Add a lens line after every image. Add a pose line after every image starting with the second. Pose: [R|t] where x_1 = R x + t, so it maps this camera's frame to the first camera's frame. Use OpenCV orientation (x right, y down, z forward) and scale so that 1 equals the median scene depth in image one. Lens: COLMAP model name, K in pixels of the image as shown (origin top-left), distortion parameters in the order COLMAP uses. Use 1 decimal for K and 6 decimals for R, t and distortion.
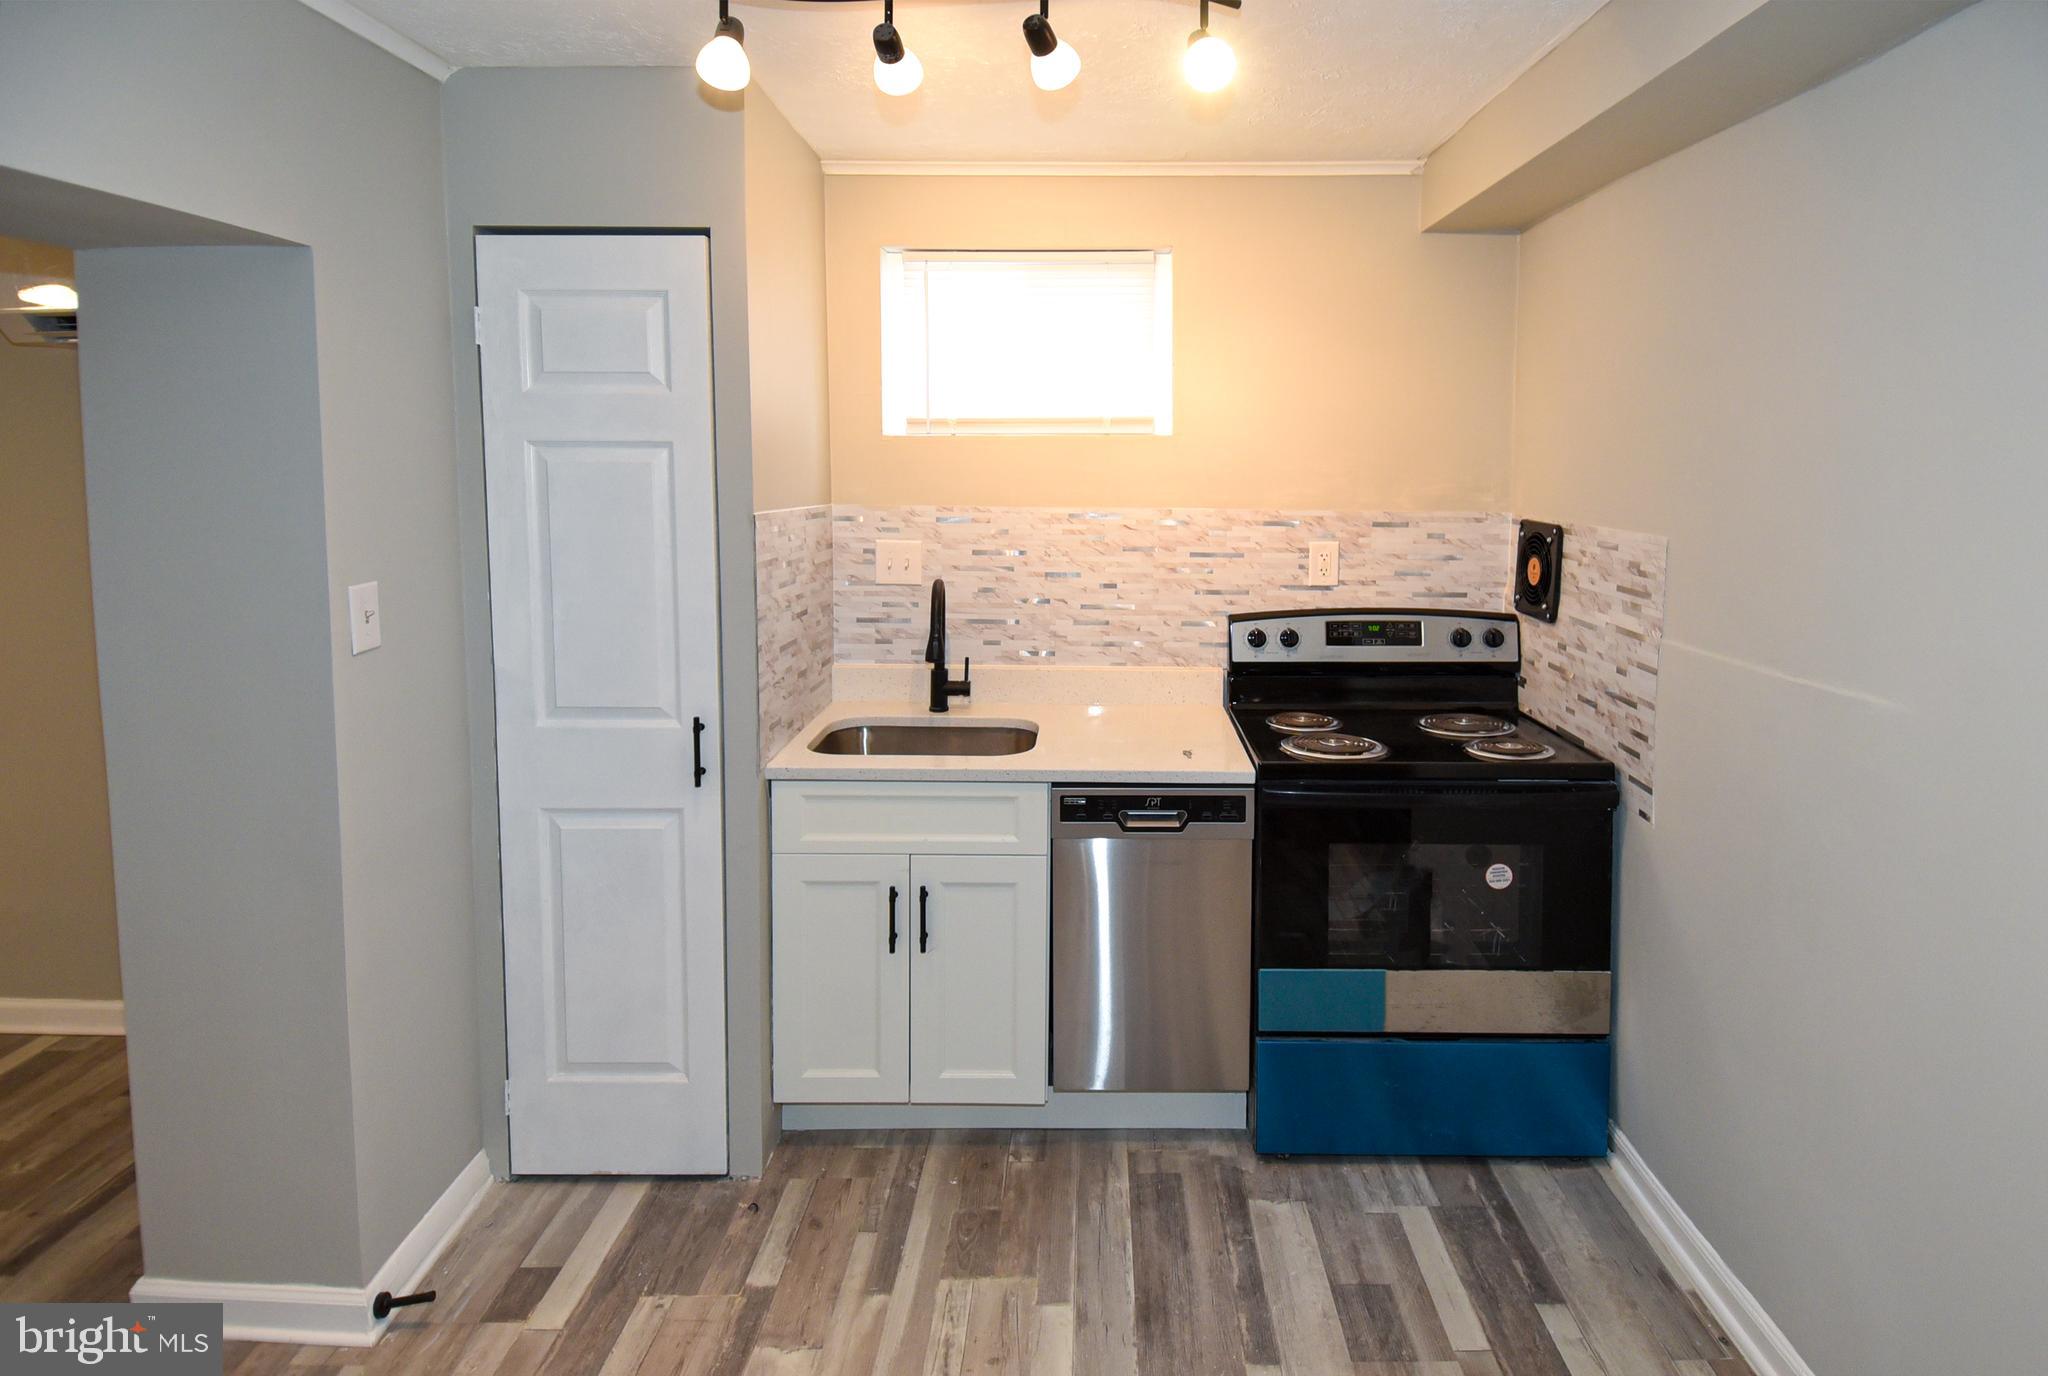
lens RADIAL K [[1069.7, 0, 1070.7], [0, 1069.7, 547.7], [0, 0, 1]] dist [0.050447, -0.034791]
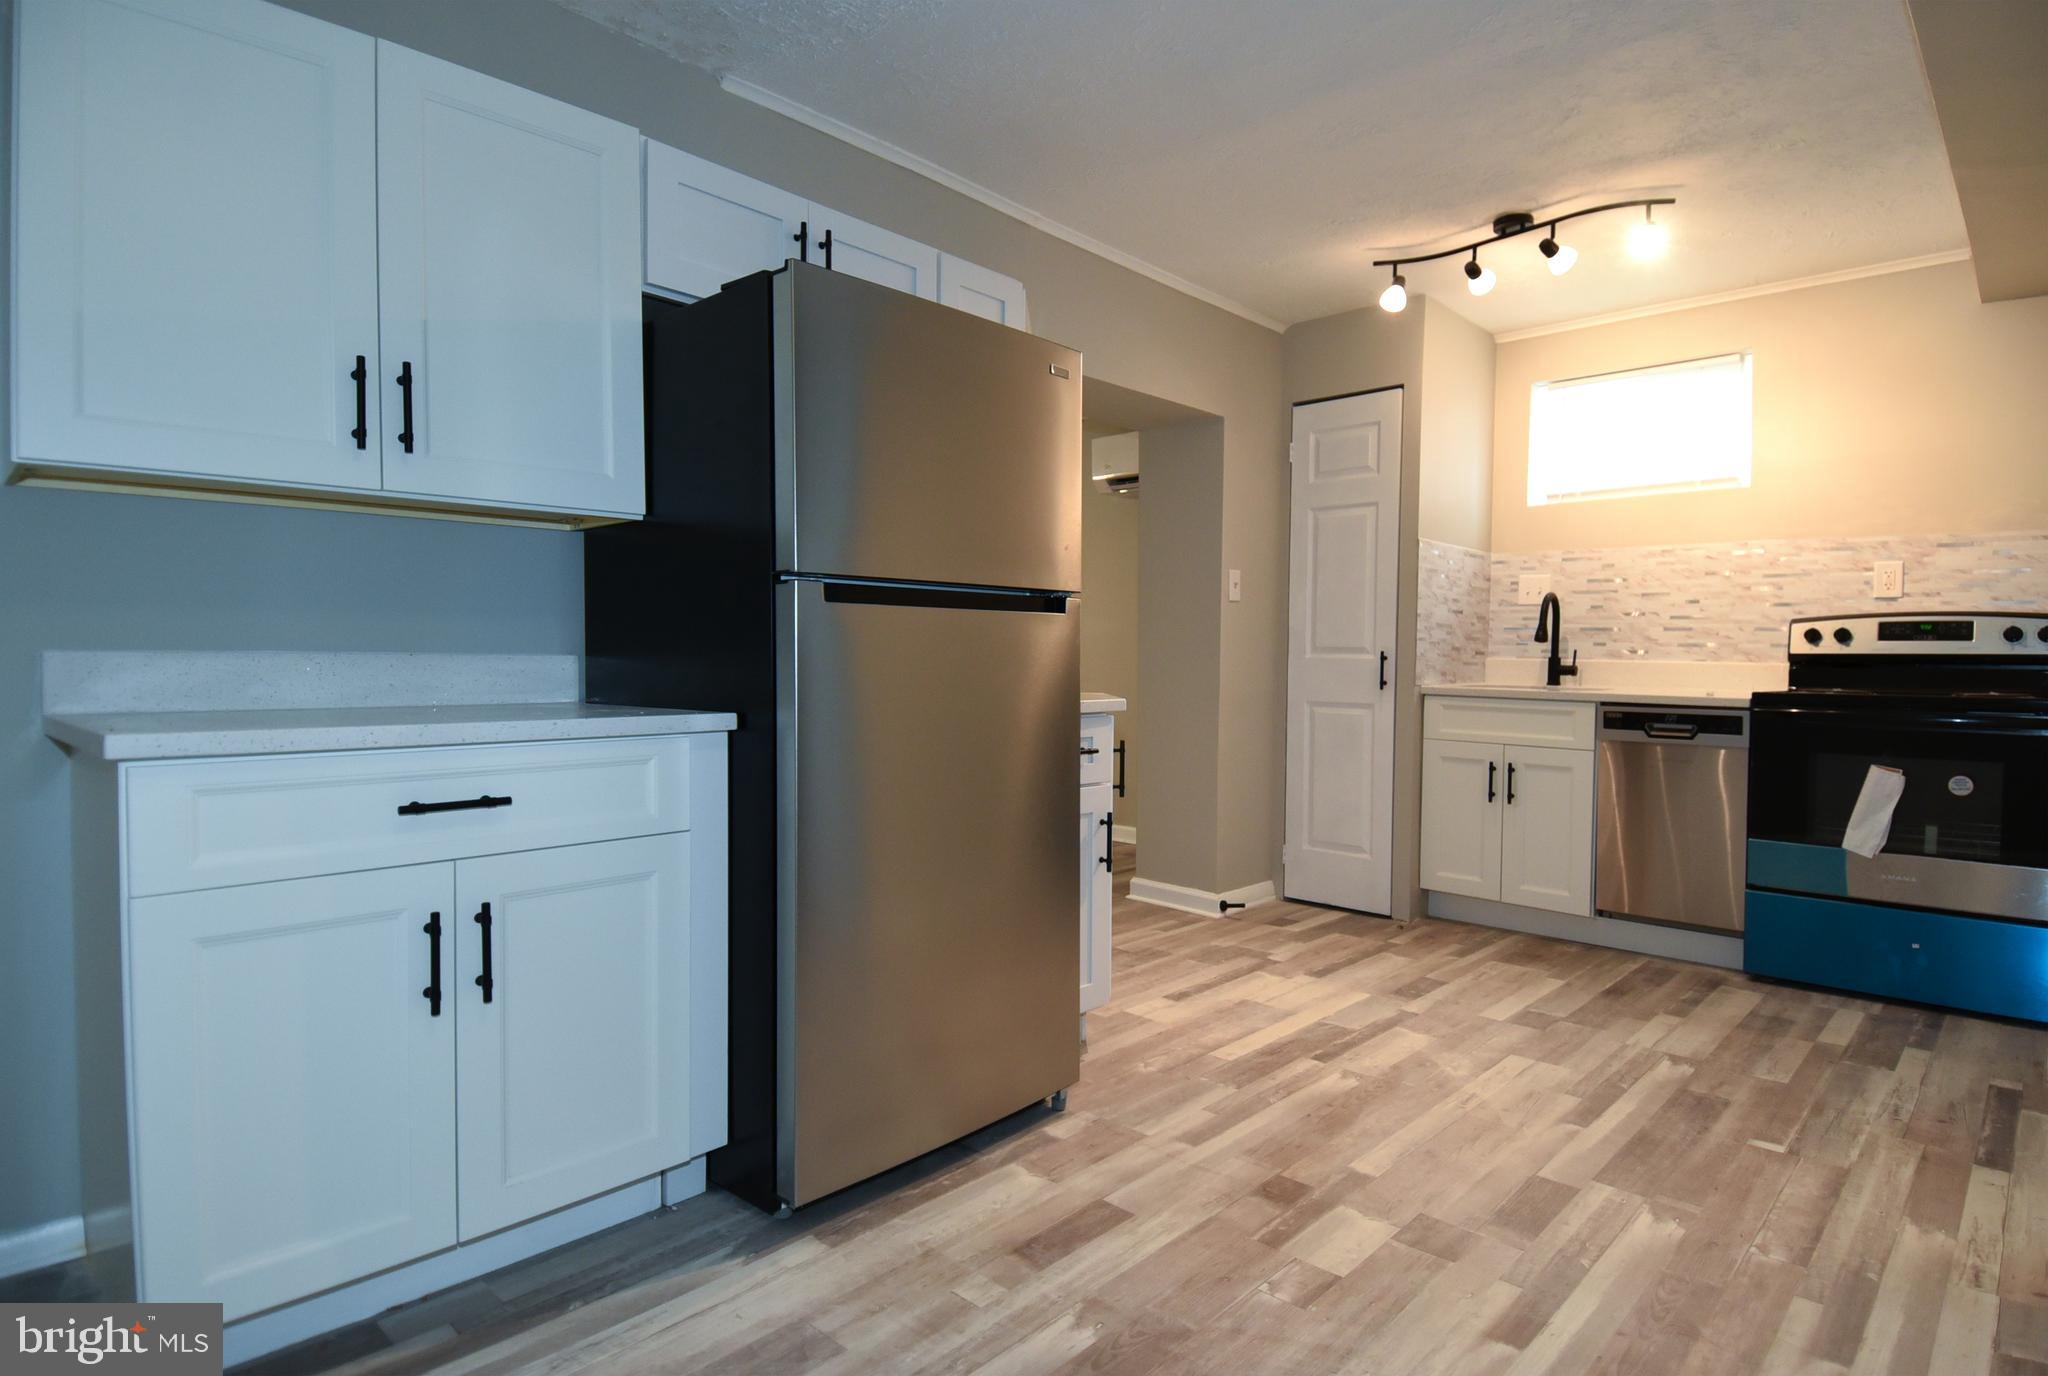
lens RADIAL K [[1091.8, 0, 1088.5], [0, 1091.8, 683.6], [0, 0, 1]] dist [0.056278, -0.066659]
pose [[0.750230, 0.023113, -0.660773, 0.470473], [-0.063618, 0.997275, -0.037347, 0.291407], [0.658109, 0.070056, 0.749656, -0.662300]]
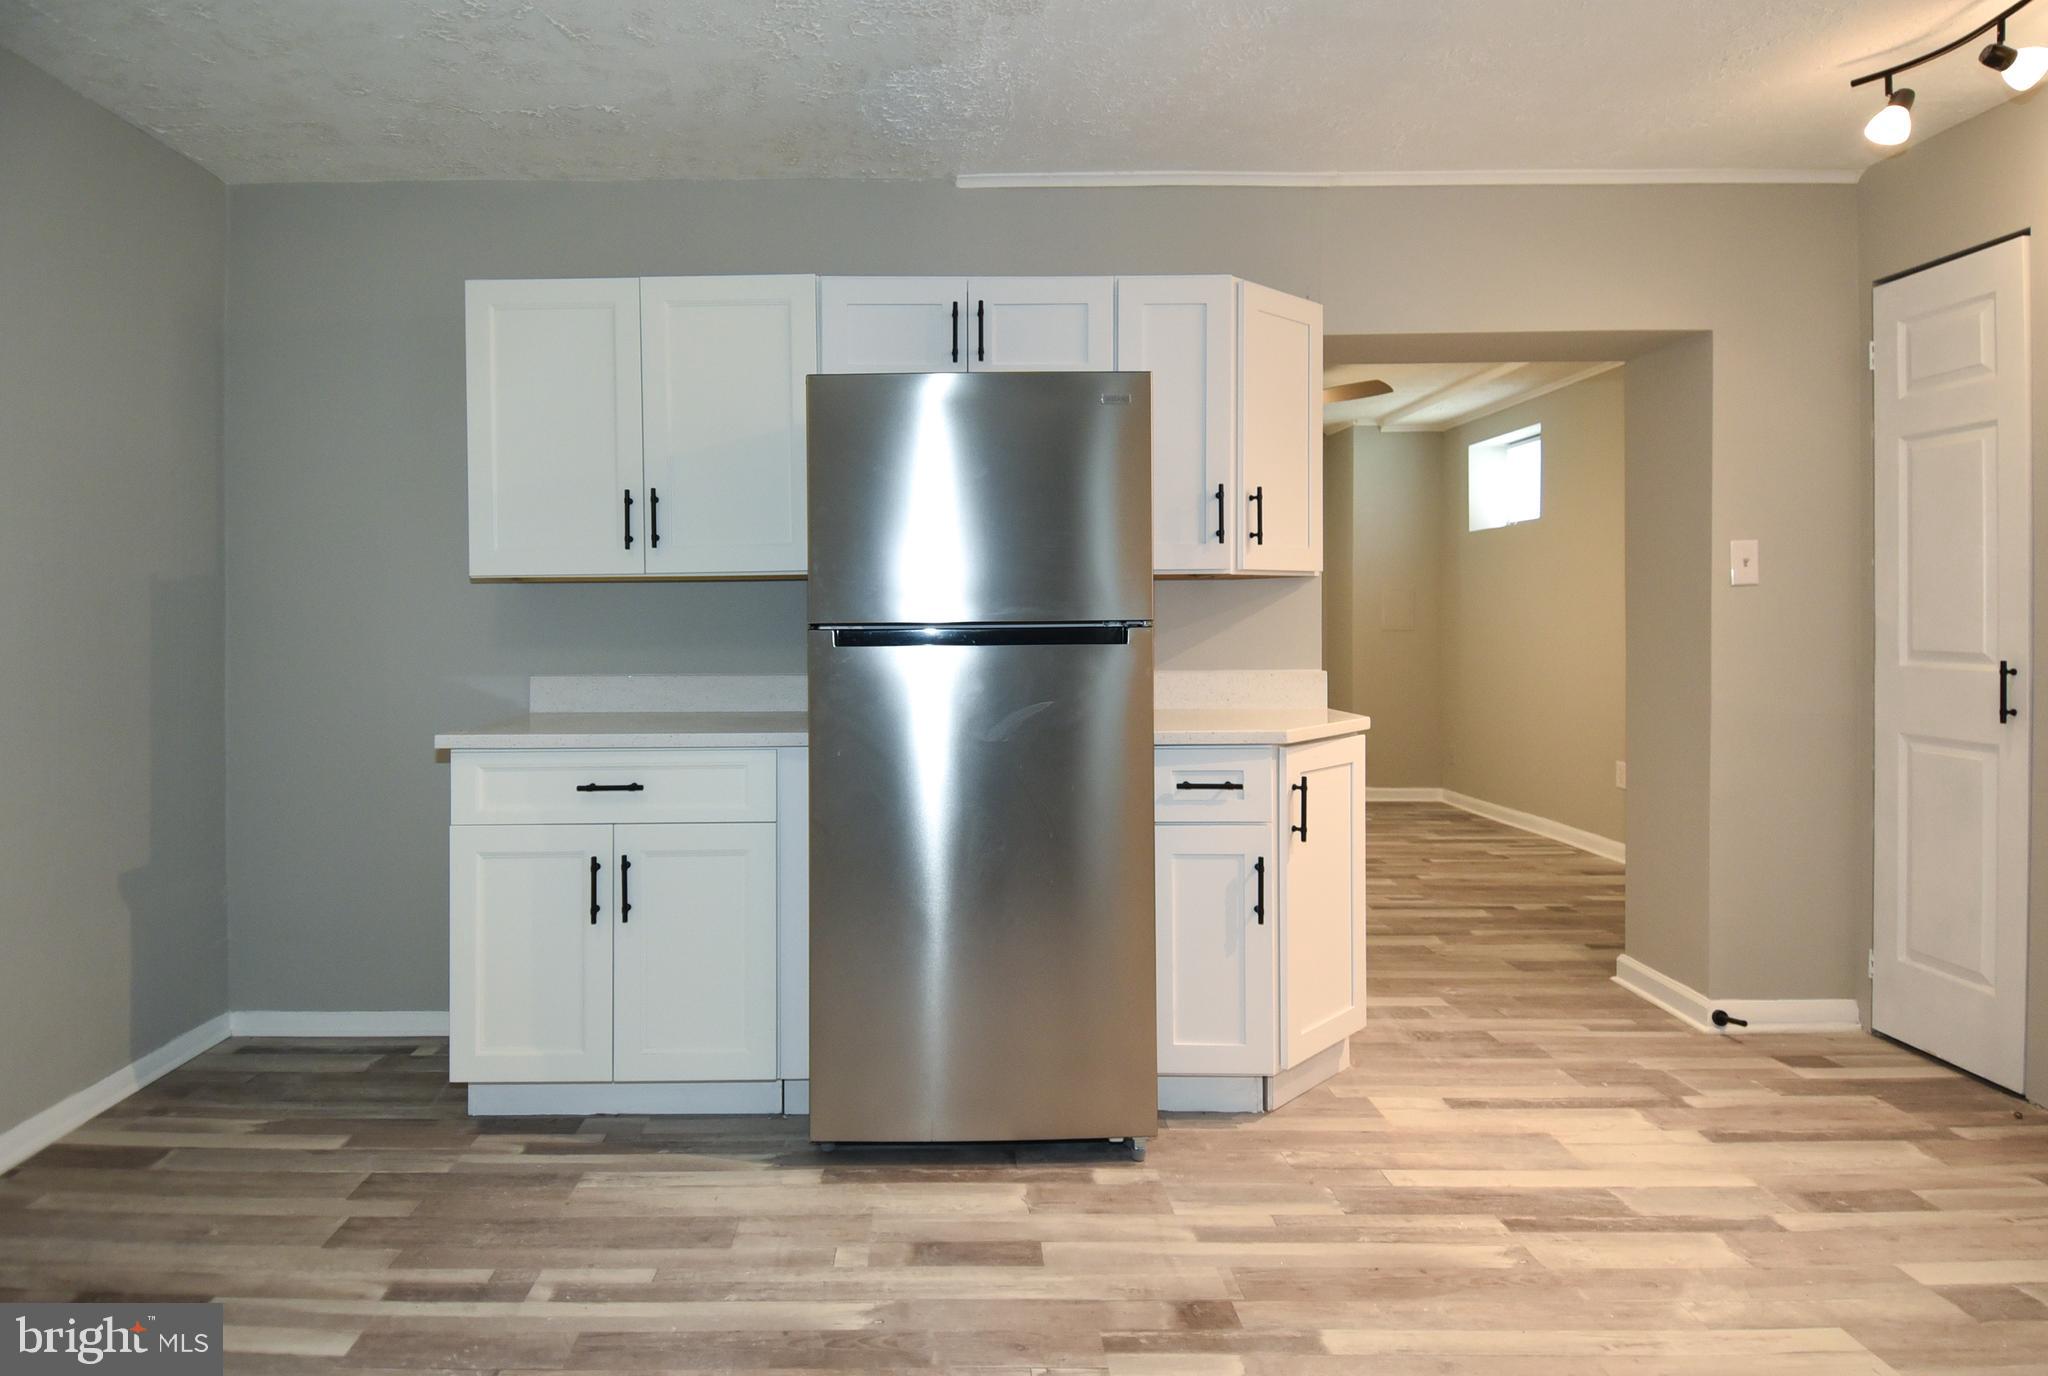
lens RADIAL K [[1192.1, 0, 915.3], [0, 1192.1, 616.6], [0, 0, 1]] dist [0.041597, -0.037920]
pose [[-0.010567, 0.001942, -0.999942, 0.853995], [-0.075070, 0.997175, 0.002730, 0.179337], [0.997122, 0.075095, -0.010392, -0.111374]]
